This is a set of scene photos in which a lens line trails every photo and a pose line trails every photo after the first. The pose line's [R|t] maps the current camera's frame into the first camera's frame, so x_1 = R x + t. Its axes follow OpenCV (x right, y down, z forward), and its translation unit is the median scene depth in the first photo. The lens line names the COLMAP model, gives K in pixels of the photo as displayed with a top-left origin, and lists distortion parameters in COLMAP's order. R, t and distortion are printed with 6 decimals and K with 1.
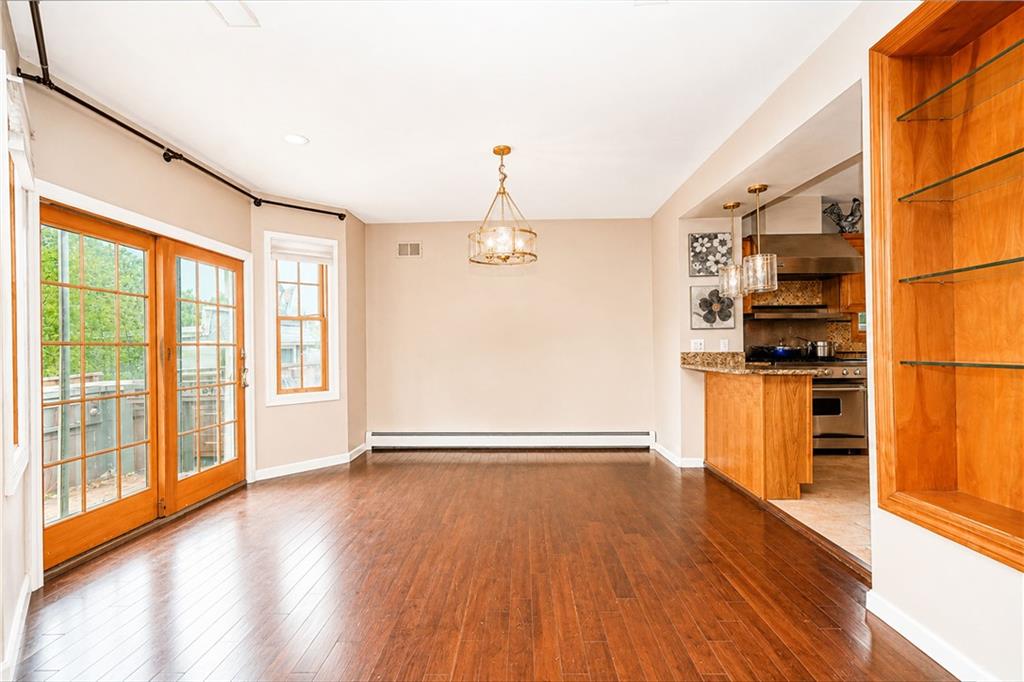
lens RADIAL K [[456.9, 0, 503.7], [0, 456.9, 346.0], [0, 0, 1]] dist [-0.005313, 0.000311]
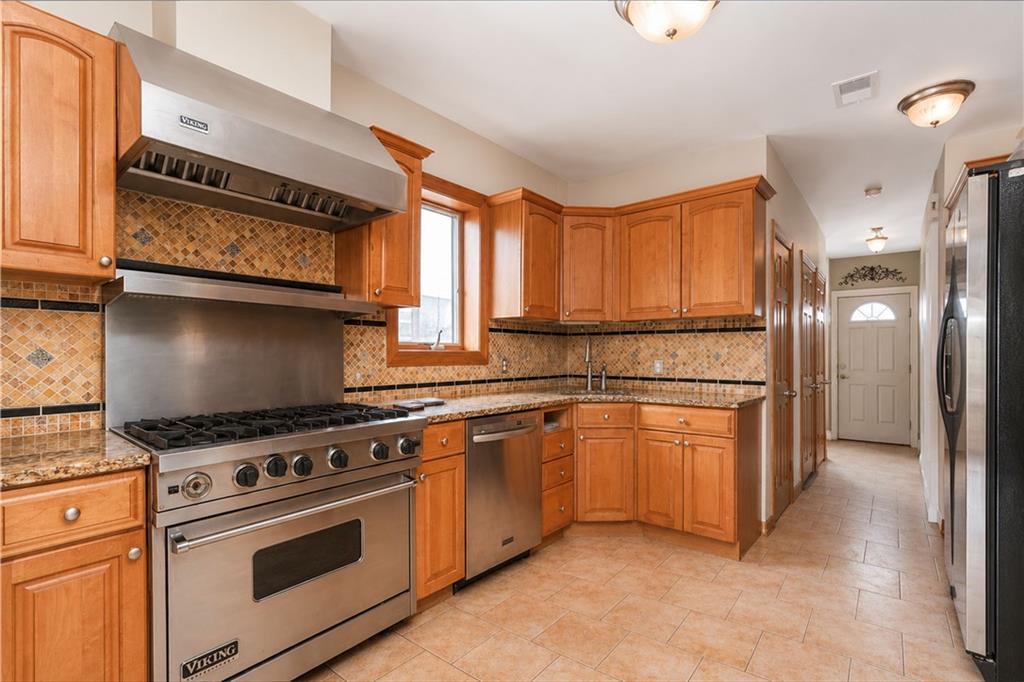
lens RADIAL K [[456.9, 0, 521.5], [0, 456.9, 362.7], [0, 0, 1]] dist [-0.005313, 0.000311]
pose [[0.601120, -0.009548, 0.799102, 0.517113], [-0.004858, 0.999866, 0.015601, -0.022879], [-0.799144, -0.013260, 0.600993, 0.665368]]
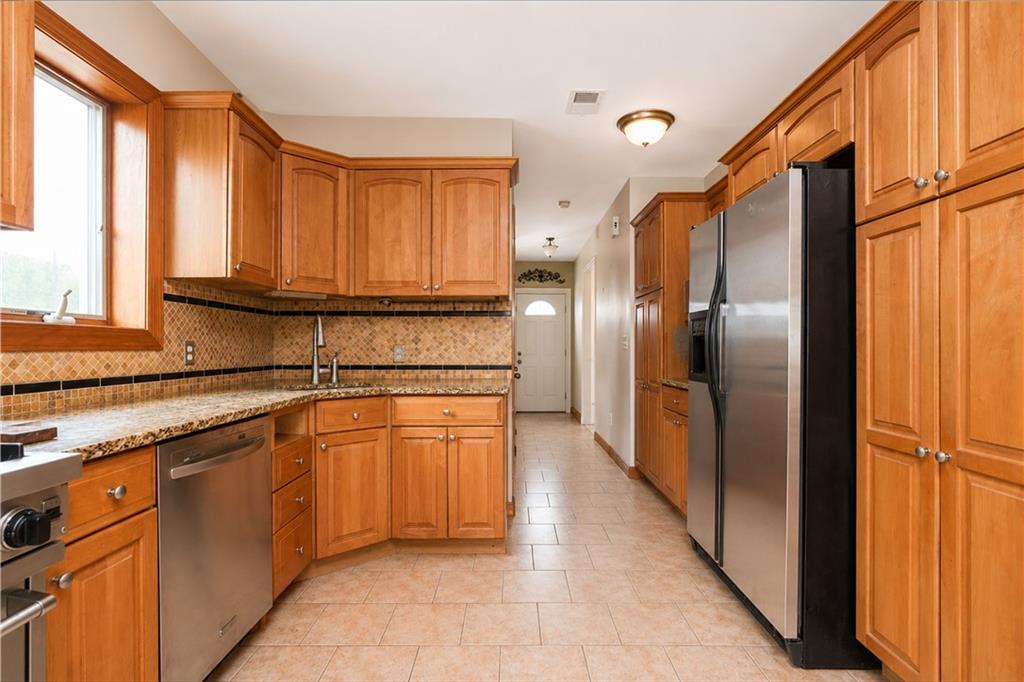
lens RADIAL K [[456.9, 0, 501.4], [0, 456.9, 346.6], [0, 0, 1]] dist [-0.005313, 0.000311]
pose [[-0.006432, 0.005141, 0.999966, 0.591432], [-0.000576, 0.999987, -0.005144, -0.011782], [-0.999979, -0.000609, -0.006429, 0.787649]]
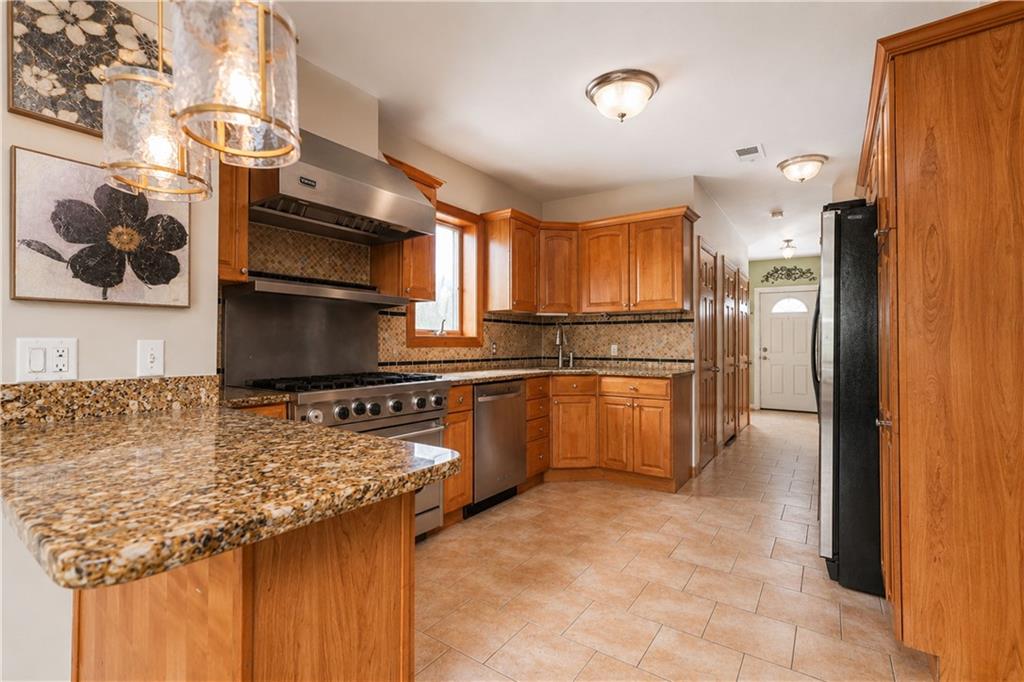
lens RADIAL K [[456.9, 0, 507.3], [0, 456.9, 344.9], [0, 0, 1]] dist [-0.005313, 0.000311]
pose [[0.553988, 0.006136, 0.832502, 0.349061], [-0.005060, 0.999979, -0.004003, -0.010582], [-0.832509, -0.001995, 0.554008, 0.600103]]
